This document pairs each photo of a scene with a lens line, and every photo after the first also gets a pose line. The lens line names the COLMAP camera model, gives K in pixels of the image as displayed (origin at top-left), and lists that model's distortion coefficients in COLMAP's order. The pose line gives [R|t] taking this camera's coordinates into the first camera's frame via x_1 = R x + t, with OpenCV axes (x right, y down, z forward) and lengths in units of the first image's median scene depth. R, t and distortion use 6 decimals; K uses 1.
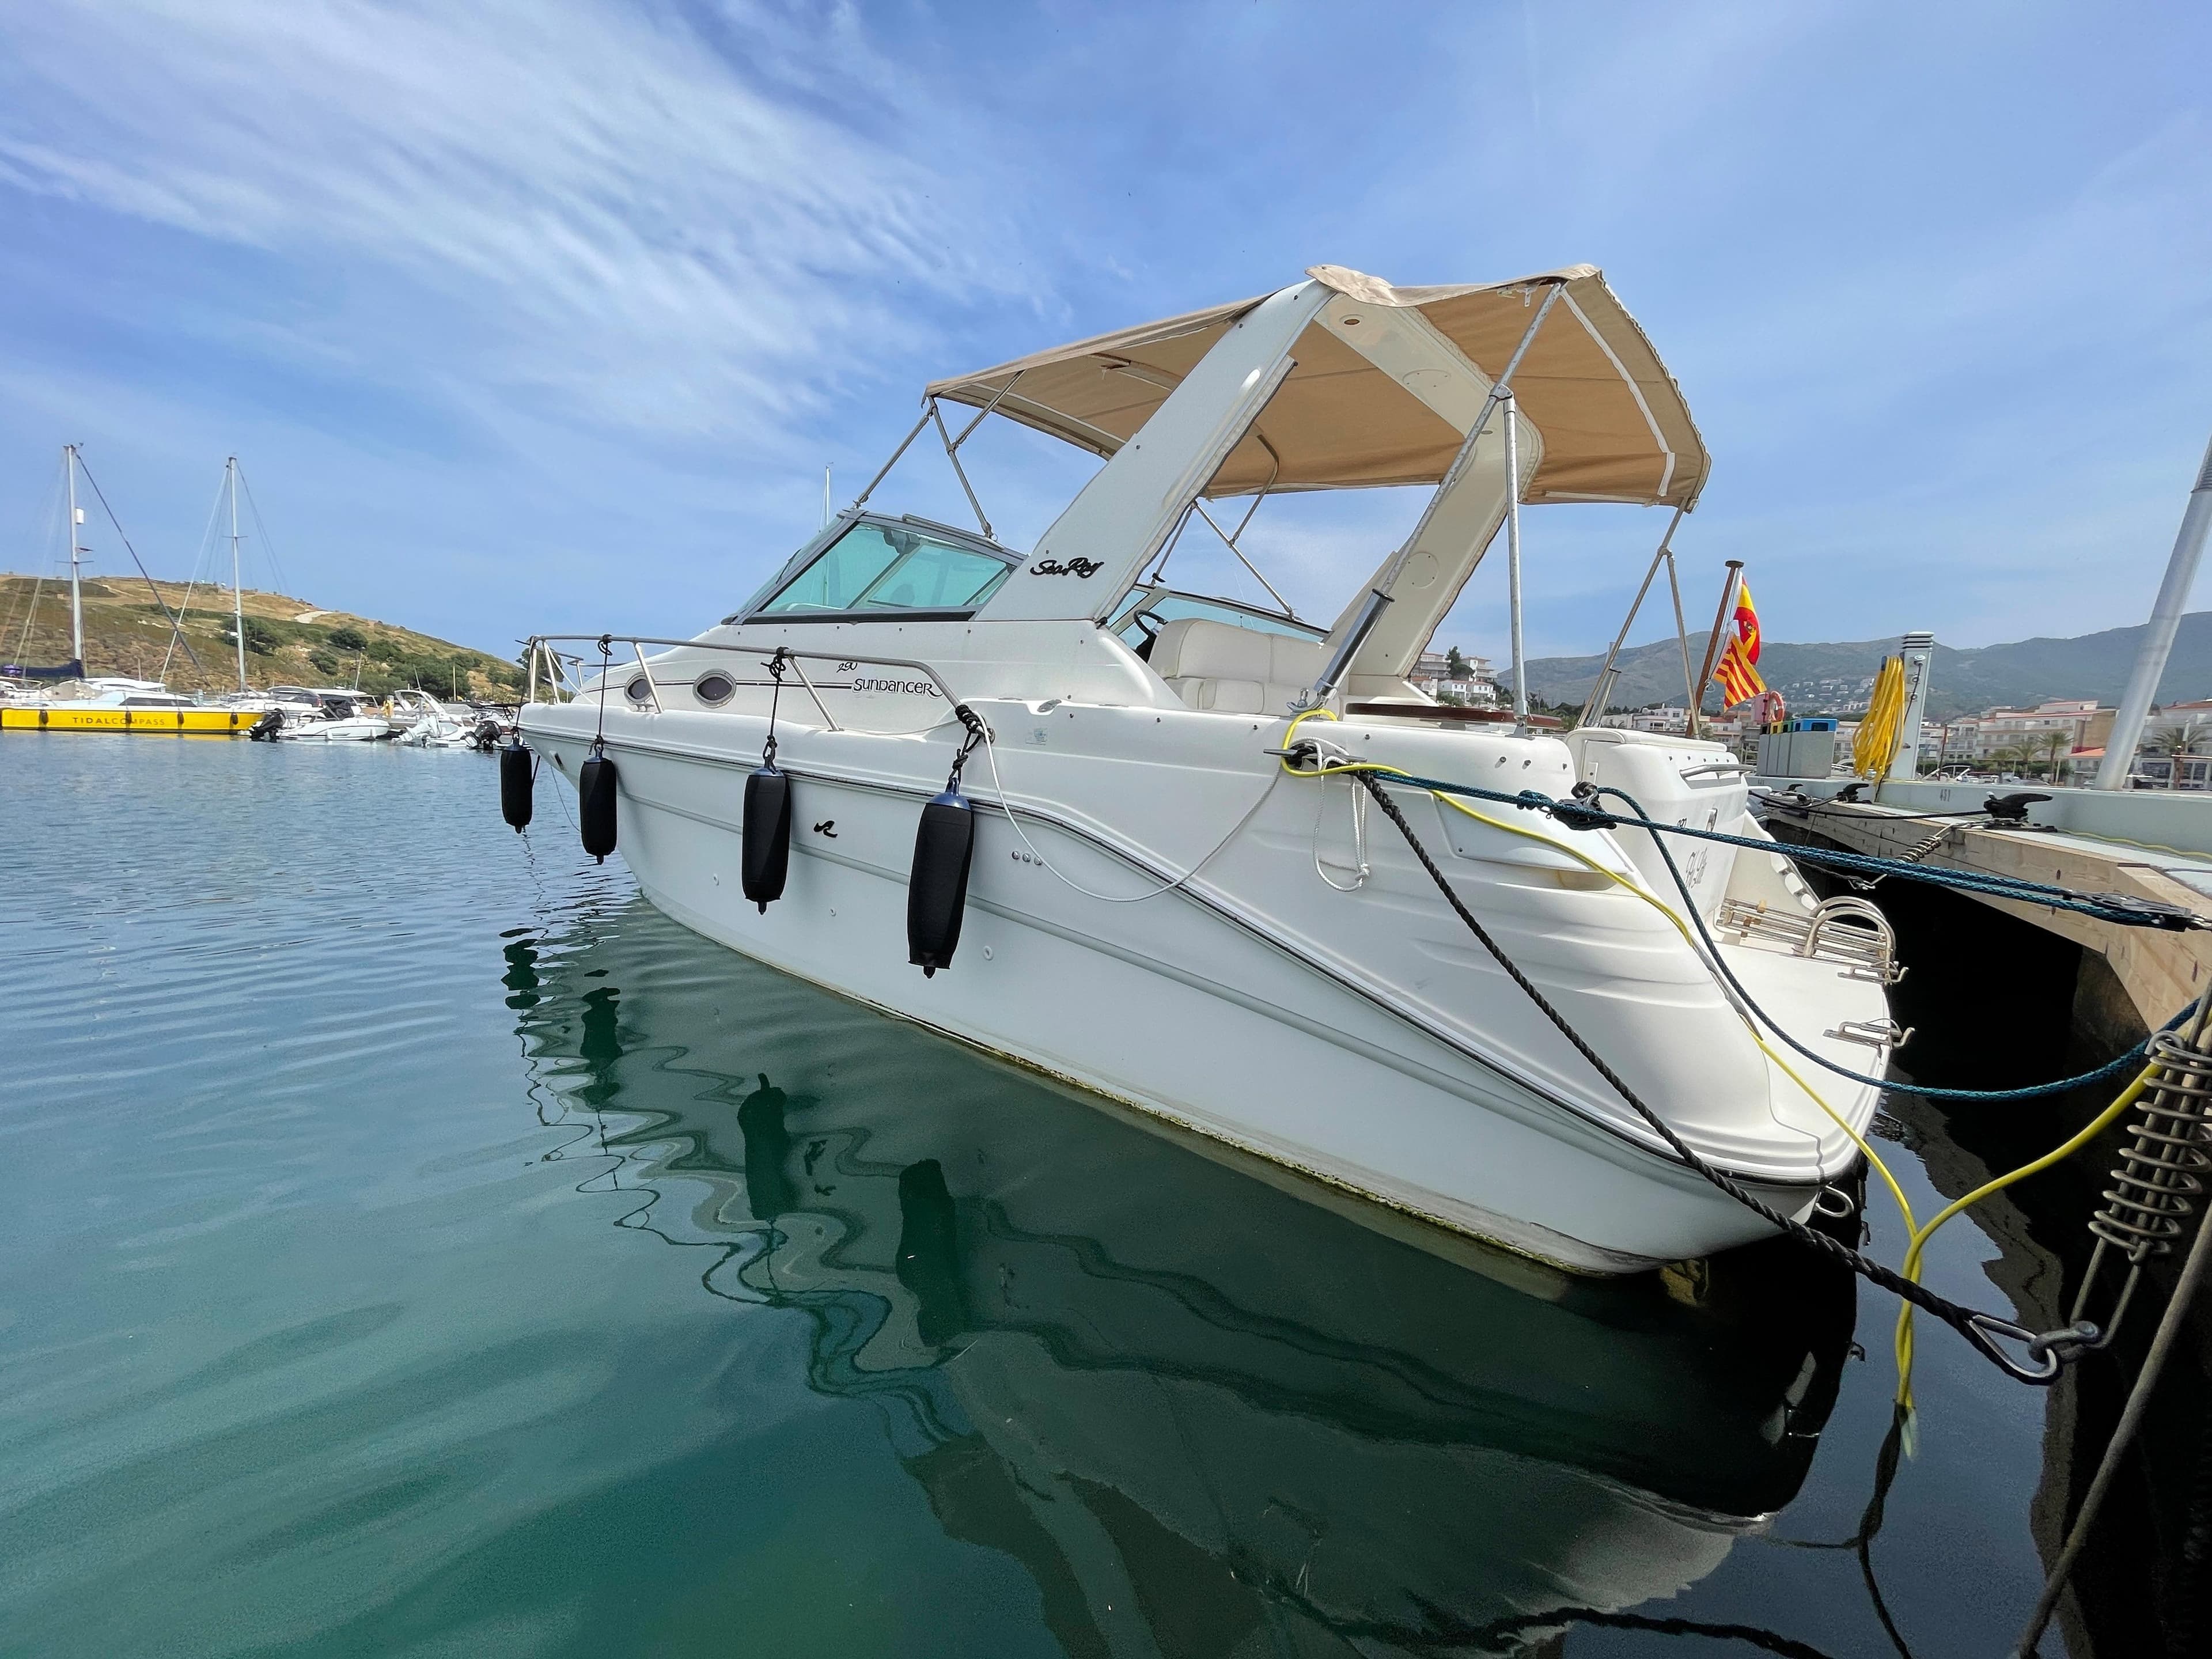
lens RADIAL K [[892.2, 0, 1087.3], [0, 892.2, 833.1], [0, 0, 1]] dist [-0.001725, 0.000380]
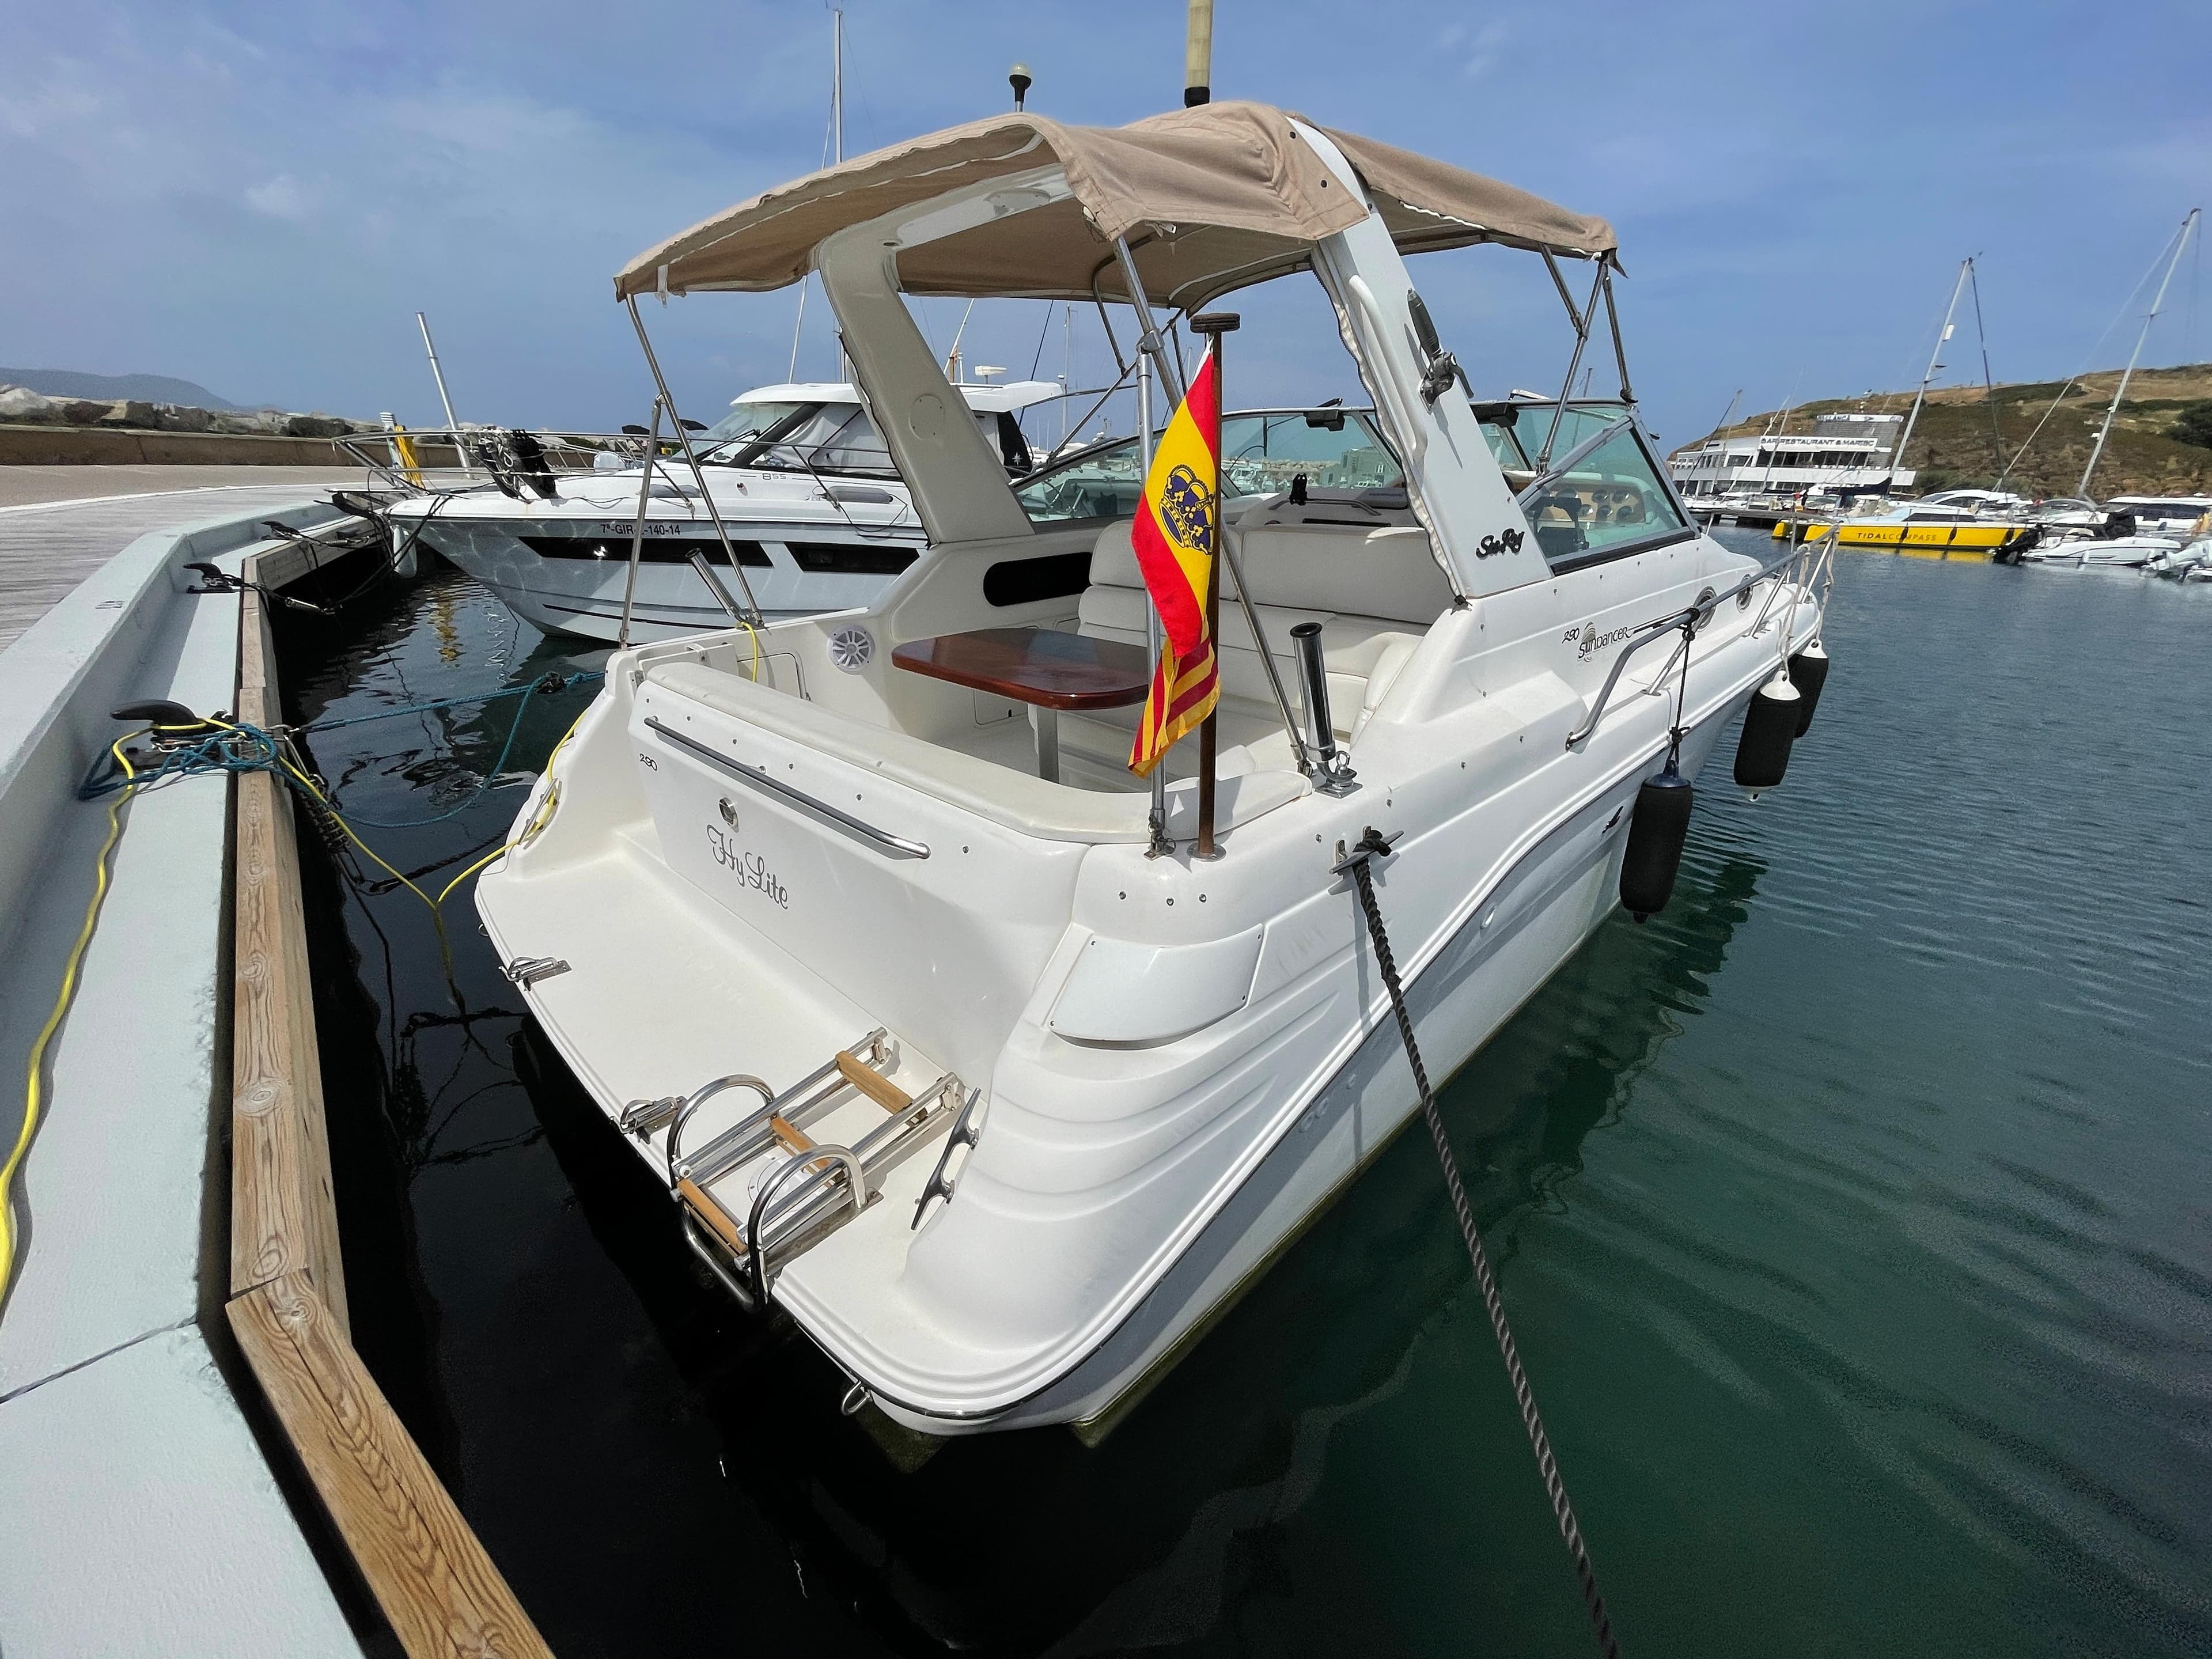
lens RADIAL K [[890.0, 0, 1100.6], [0, 890.0, 837.2], [0, 0, 1]] dist [0.003315, -0.000474]
pose [[-0.045400, 0.334623, -0.941258, 0.111371], [-0.134087, 0.931662, 0.337679, -0.023466], [0.989929, 0.141541, 0.002571, 0.098660]]
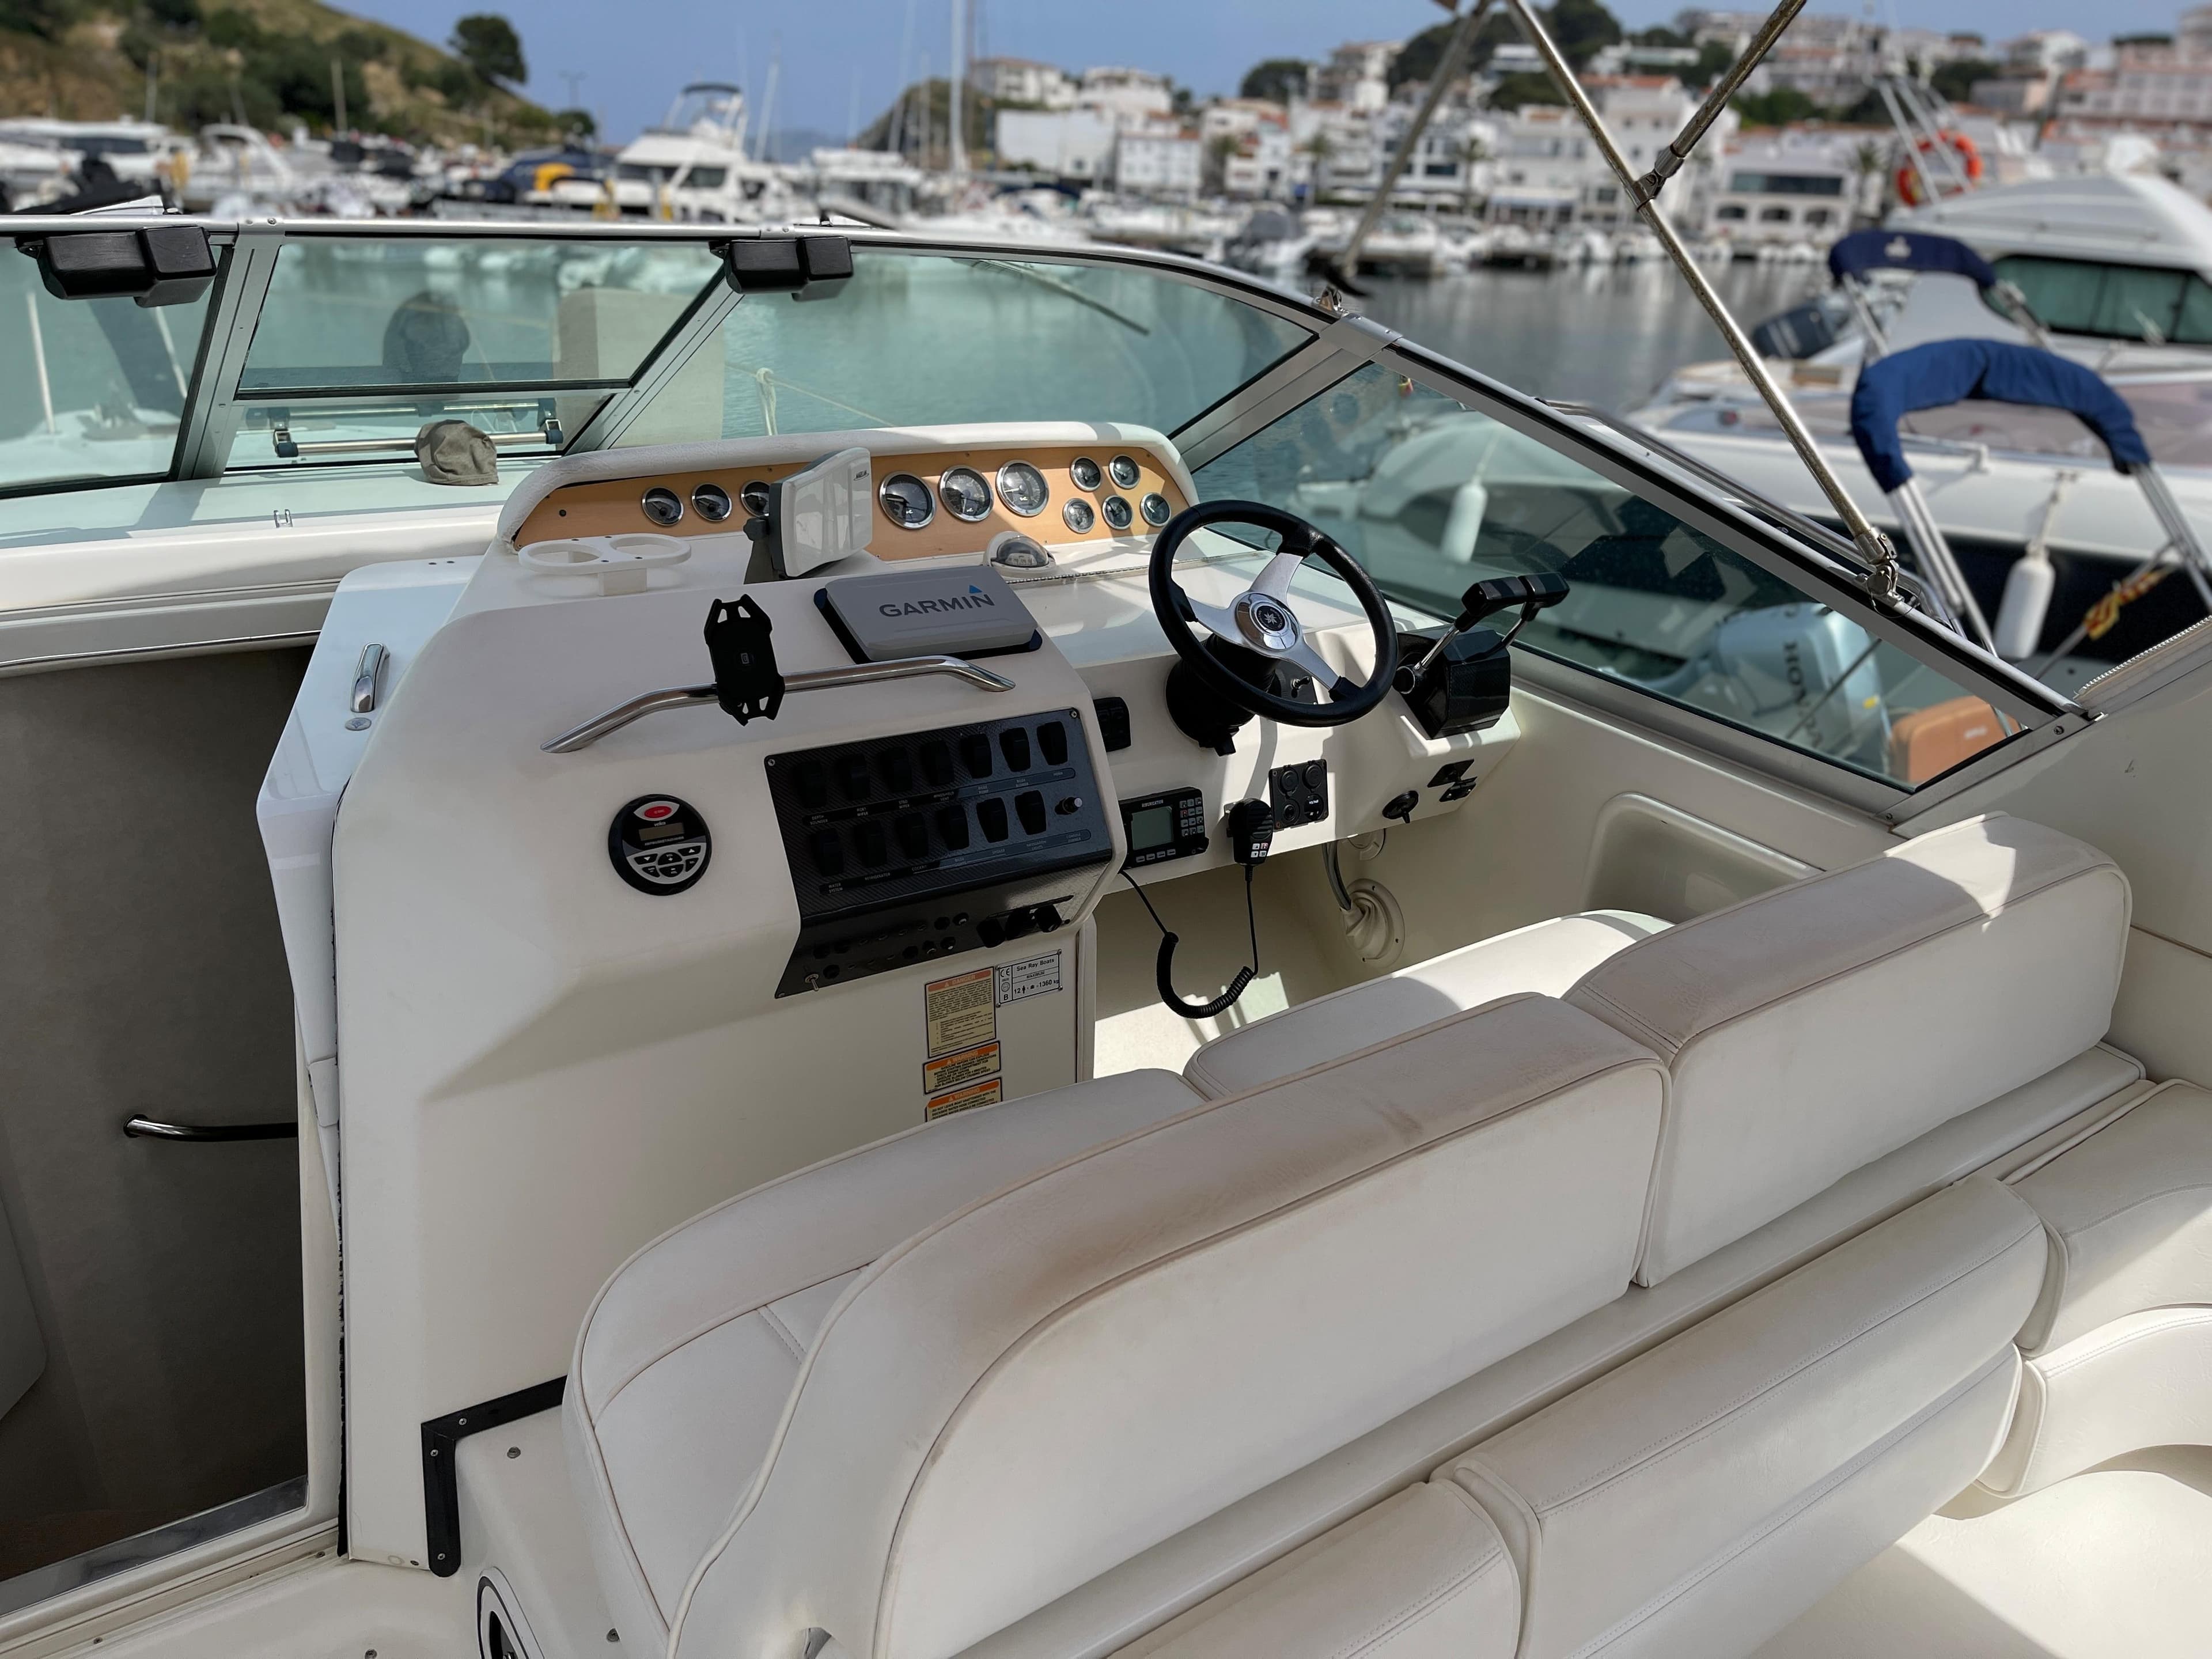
lens RADIAL K [[1665.9, 0, 1097.1], [0, 1665.9, 851.8], [0, 0, 1]] dist [0.064192, -0.079955]
pose [[0.972783, 0.093918, -0.211830, 0.017199], [-0.035792, 0.964108, 0.263085, -0.036713], [0.228936, -0.248343, 0.941230, 0.073300]]
